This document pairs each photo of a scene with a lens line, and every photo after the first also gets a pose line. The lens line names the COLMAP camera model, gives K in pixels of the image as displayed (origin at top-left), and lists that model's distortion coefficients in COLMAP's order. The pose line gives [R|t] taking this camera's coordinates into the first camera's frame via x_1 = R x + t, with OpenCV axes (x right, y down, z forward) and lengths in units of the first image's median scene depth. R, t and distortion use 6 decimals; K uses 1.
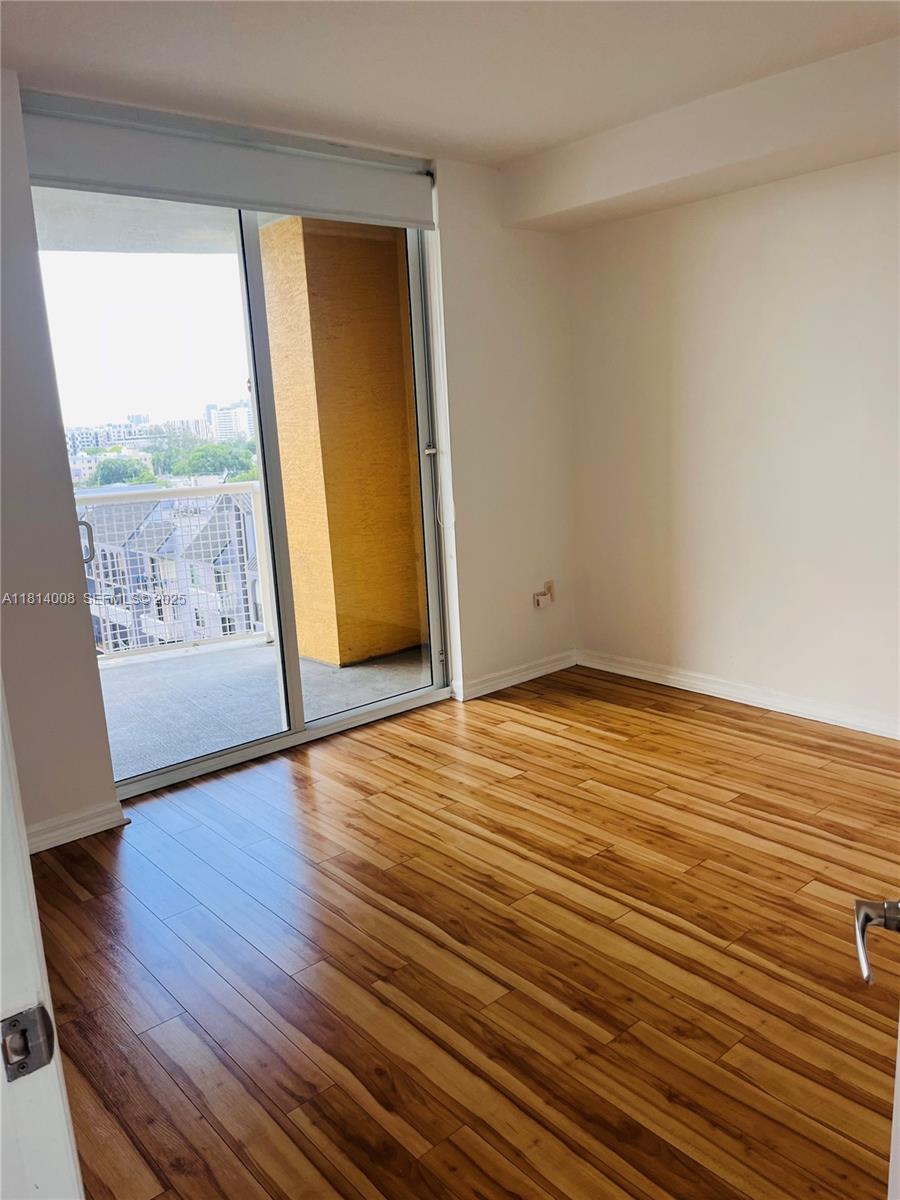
lens RADIAL K [[922.2, 0, 466.0], [0, 922.2, 609.7], [0, 0, 1]] dist [0.033834, -0.031445]
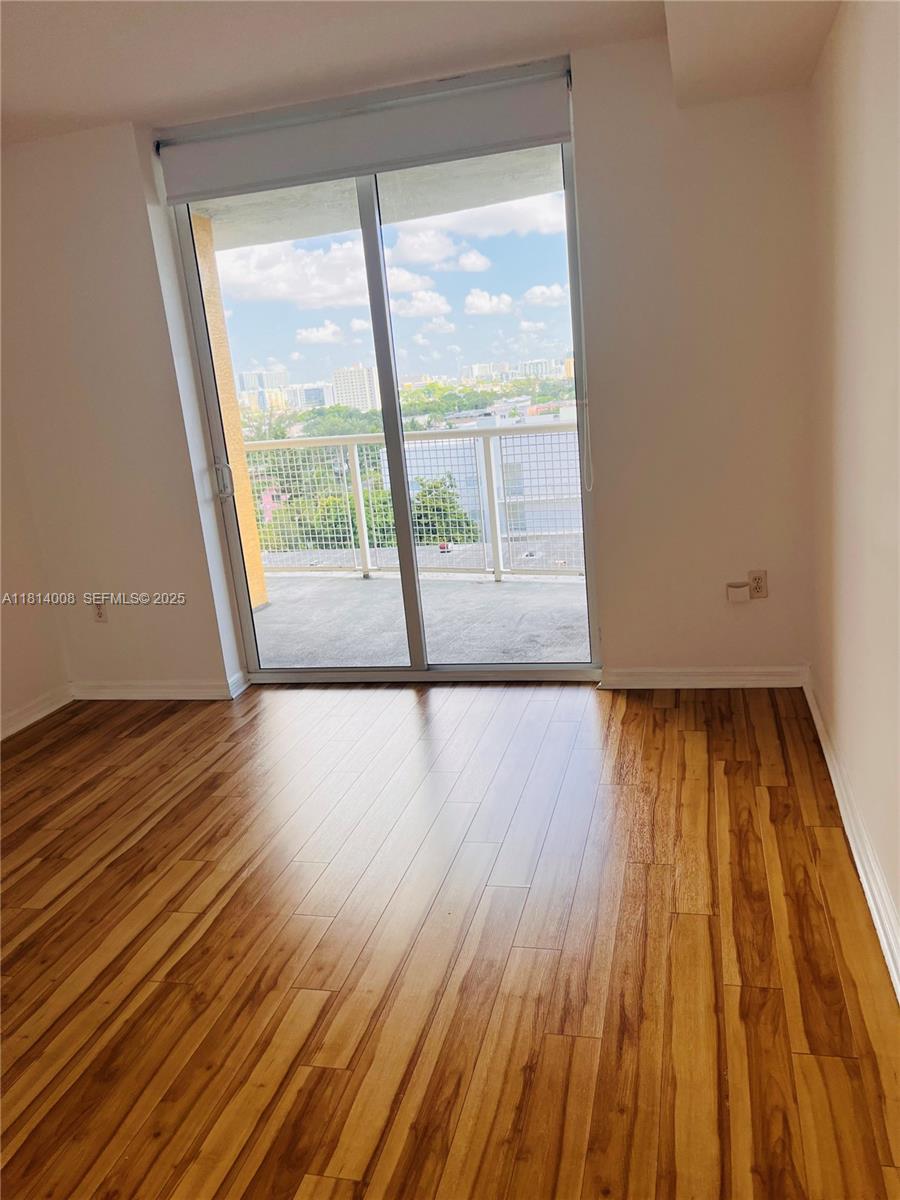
lens RADIAL K [[922.2, 0, 452.0], [0, 922.2, 606.4], [0, 0, 1]] dist [0.033834, -0.031445]
pose [[0.567647, 0.197795, -0.799158, 0.719690], [-0.110099, 0.980229, 0.164406, -0.127398], [0.815877, -0.005338, 0.578201, 0.445360]]
